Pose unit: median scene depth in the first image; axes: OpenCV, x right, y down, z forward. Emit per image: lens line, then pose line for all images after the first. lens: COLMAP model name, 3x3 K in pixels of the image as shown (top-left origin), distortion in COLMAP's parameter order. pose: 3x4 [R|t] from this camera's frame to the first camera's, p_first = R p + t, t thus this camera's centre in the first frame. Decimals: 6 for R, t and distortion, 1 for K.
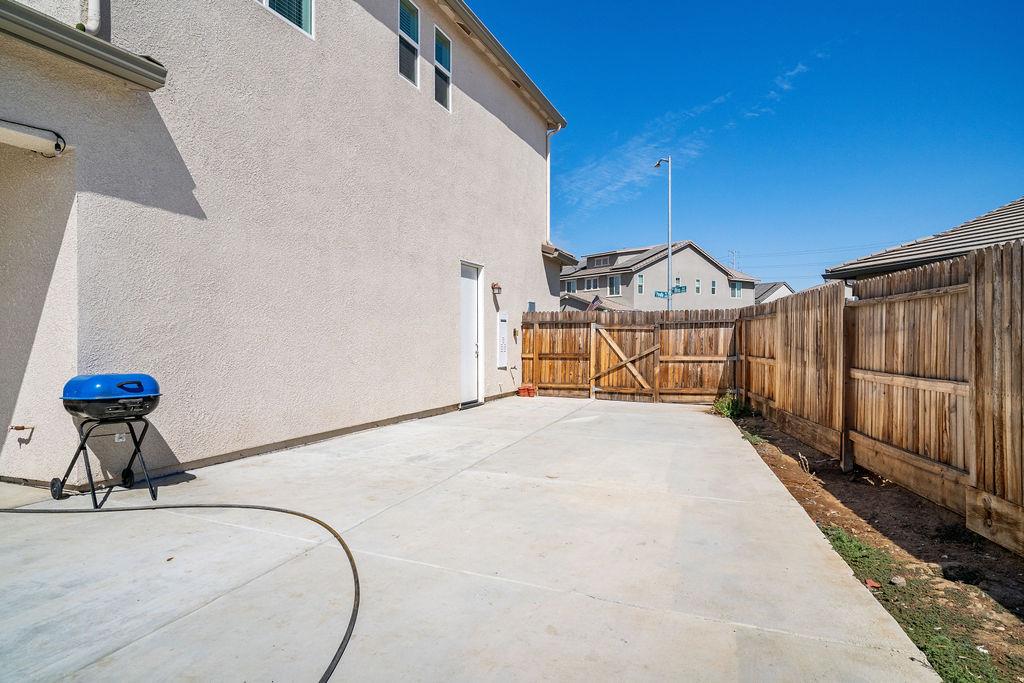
lens RADIAL K [[612.9, 0, 514.0], [0, 612.9, 343.7], [0, 0, 1]] dist [-0.010960, 0.005649]
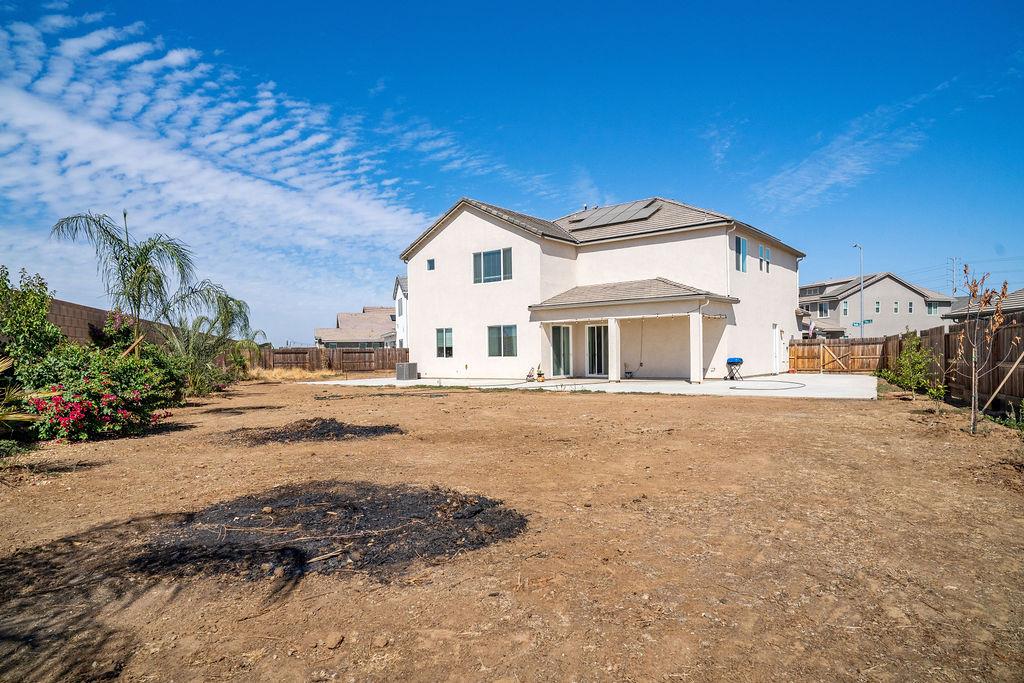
lens RADIAL K [[612.9, 0, 513.5], [0, 612.9, 370.9], [0, 0, 1]] dist [-0.010960, 0.005649]
pose [[0.955817, -0.010537, -0.293775, -0.084038], [0.015986, 0.999742, 0.016151, 0.004219], [0.293529, -0.020134, 0.955738, -0.433082]]
